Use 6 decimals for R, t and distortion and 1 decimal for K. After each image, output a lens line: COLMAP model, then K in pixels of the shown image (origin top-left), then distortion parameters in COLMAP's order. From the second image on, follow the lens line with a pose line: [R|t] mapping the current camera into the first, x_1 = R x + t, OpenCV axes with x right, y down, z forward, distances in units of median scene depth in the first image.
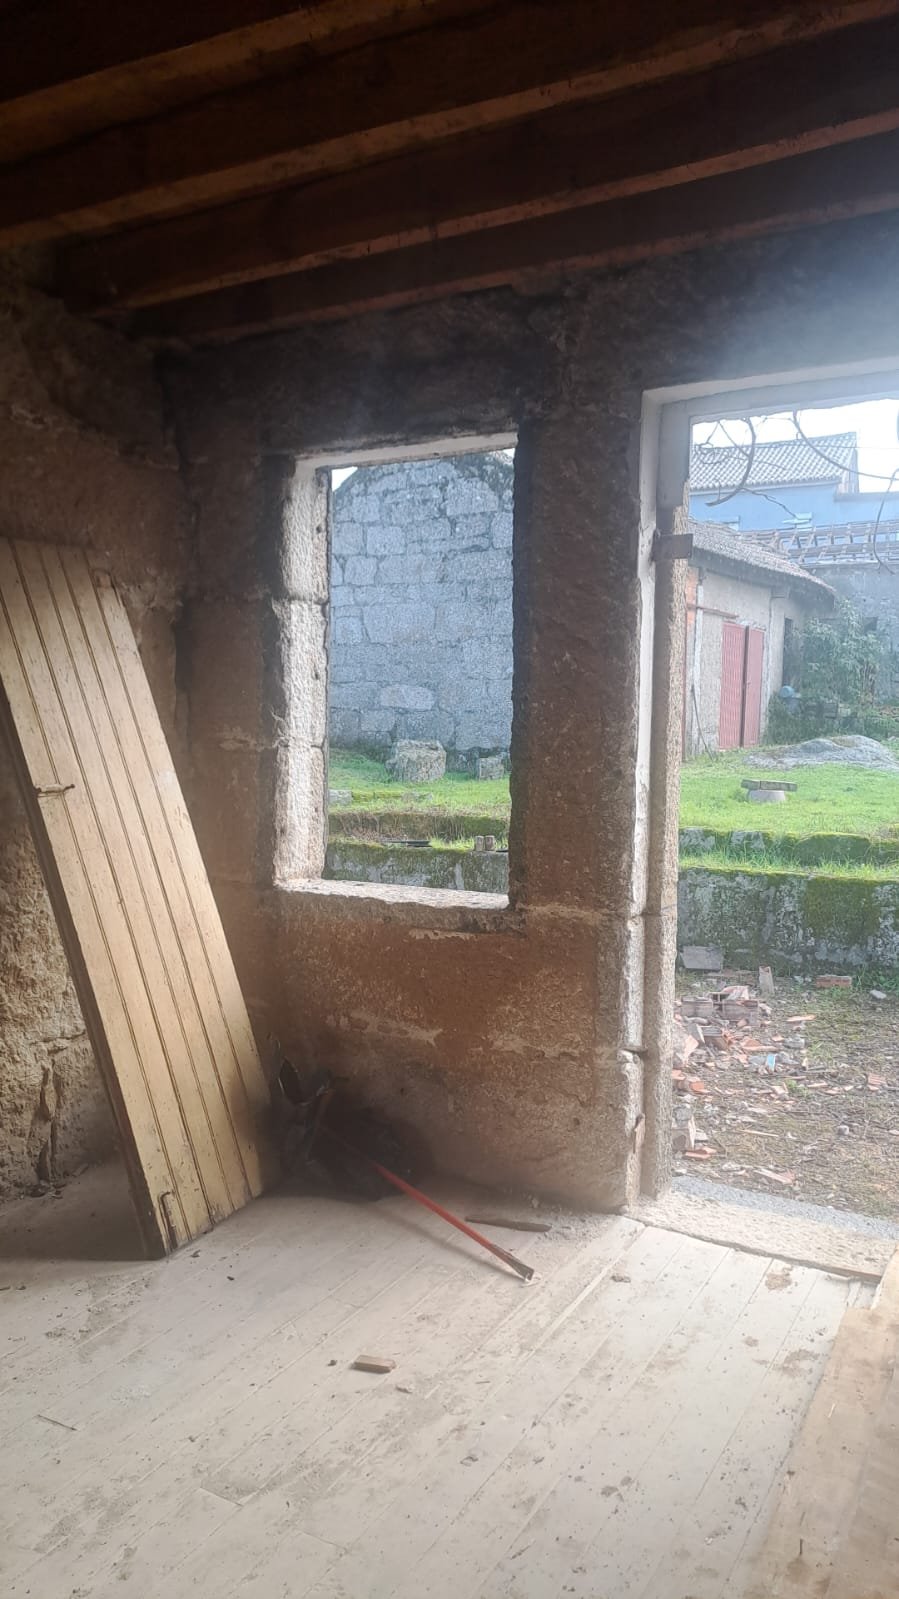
lens RADIAL K [[1164.9, 0, 449.5], [0, 1164.9, 799.5], [0, 0, 1]] dist [0.103183, -0.072135]
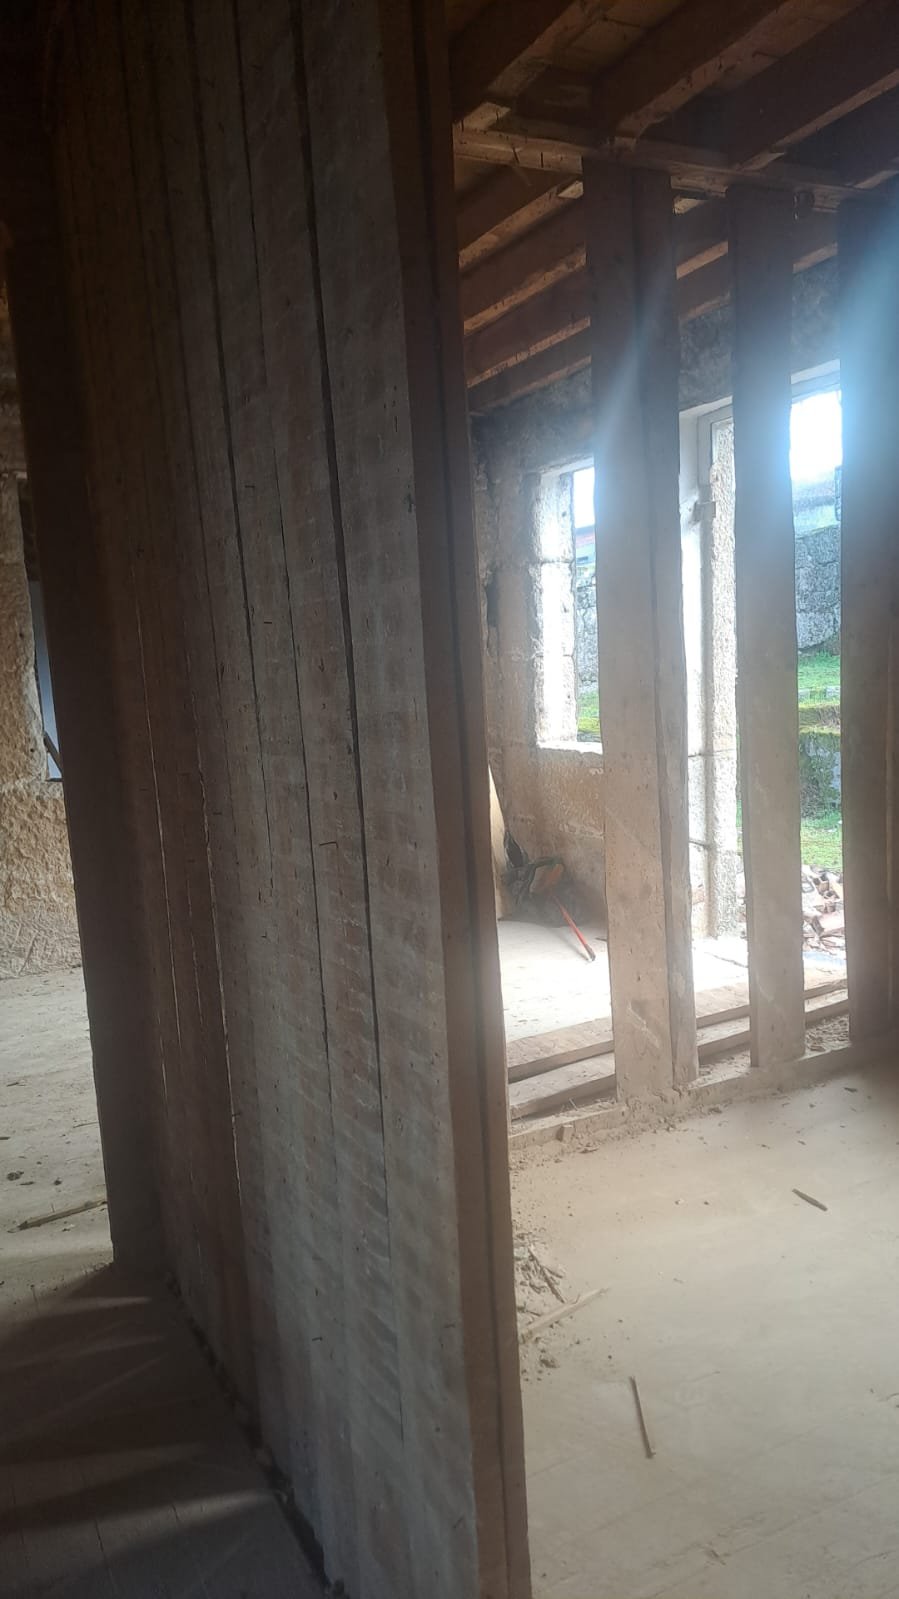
lens RADIAL K [[1164.9, 0, 449.5], [0, 1164.9, 799.5], [0, 0, 1]] dist [0.103183, -0.072135]
pose [[0.819651, 0.014989, -0.572667, 0.677492], [0.028777, 0.997318, 0.067291, 0.037643], [0.572140, -0.071635, 0.817022, -0.390352]]
